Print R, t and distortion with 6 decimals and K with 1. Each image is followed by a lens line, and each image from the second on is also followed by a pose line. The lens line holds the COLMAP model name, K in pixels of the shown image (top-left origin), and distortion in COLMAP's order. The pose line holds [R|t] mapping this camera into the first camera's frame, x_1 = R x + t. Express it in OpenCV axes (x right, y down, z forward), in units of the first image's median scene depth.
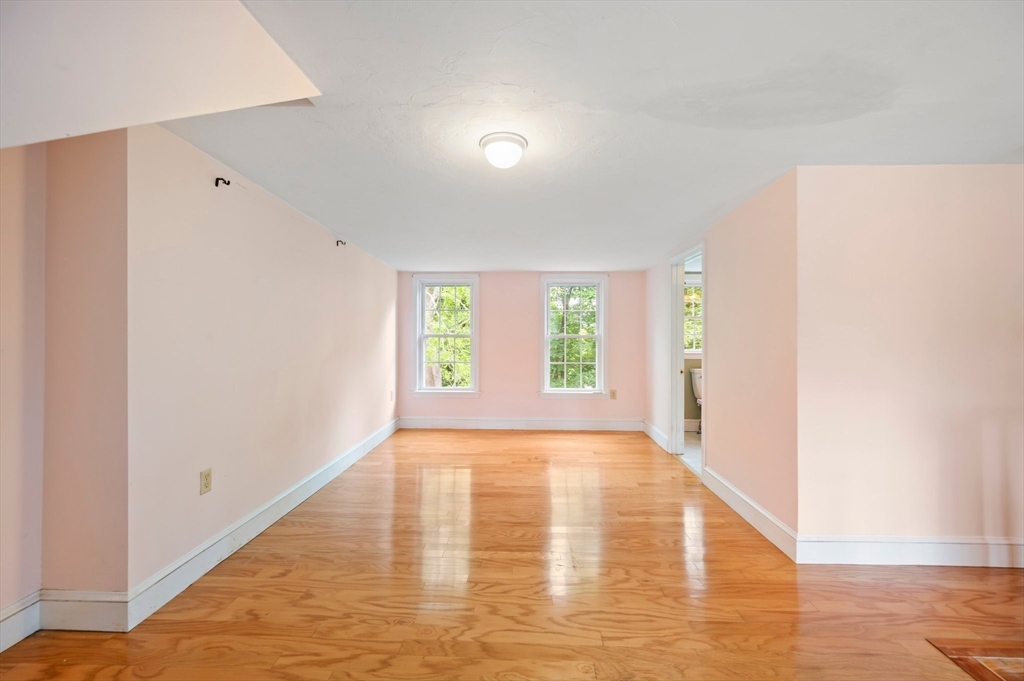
lens RADIAL K [[407.3, 0, 514.5], [0, 407.3, 333.2], [0, 0, 1]] dist [-0.001393, -0.000068]
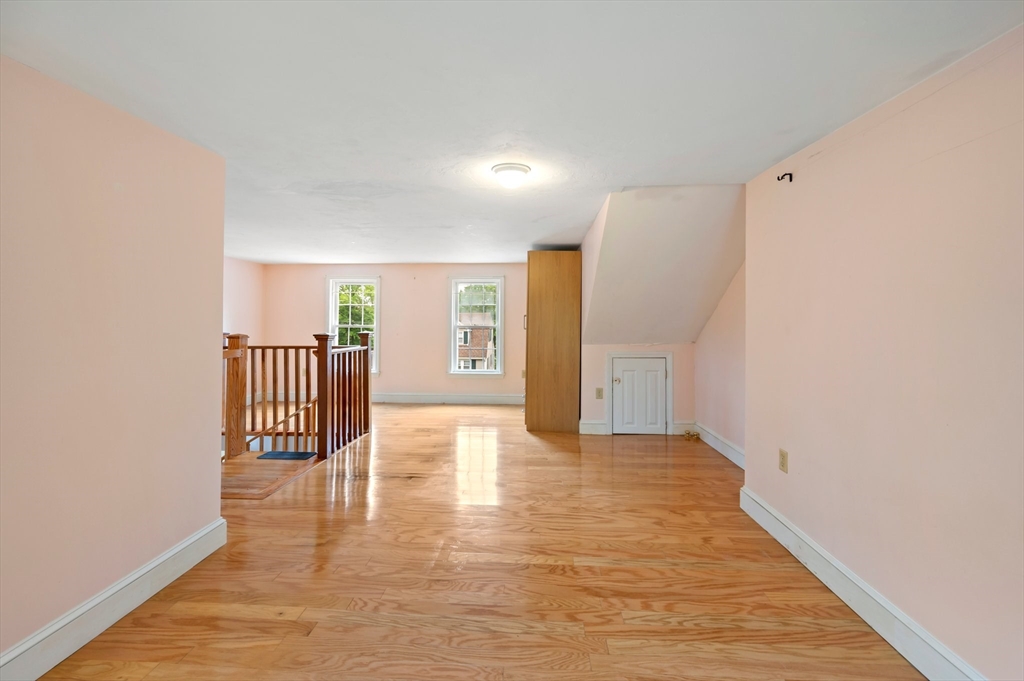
lens RADIAL K [[419.7, 0, 513.0], [0, 419.7, 322.4], [0, 0, 1]] dist [-0.000384, -0.000020]
pose [[-0.999749, -0.006035, 0.021592, -0.061734], [-0.005905, 0.999964, 0.006076, -0.006517], [-0.021628, 0.005947, -0.999748, 2.184126]]
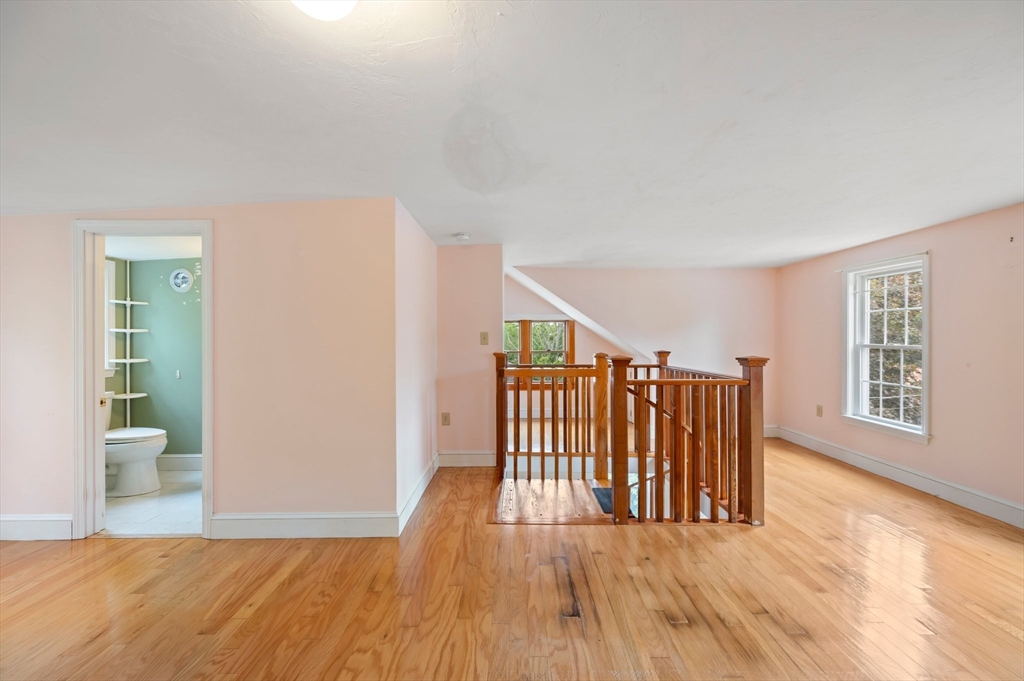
lens RADIAL K [[407.0, 0, 515.4], [0, 407.0, 339.0], [0, 0, 1]] dist [-0.001425, -0.000136]
pose [[-0.039934, -0.007876, 0.999171, -0.517978], [0.007949, 0.999935, 0.008200, -0.011515], [-0.999171, 0.008270, -0.039869, 0.751910]]
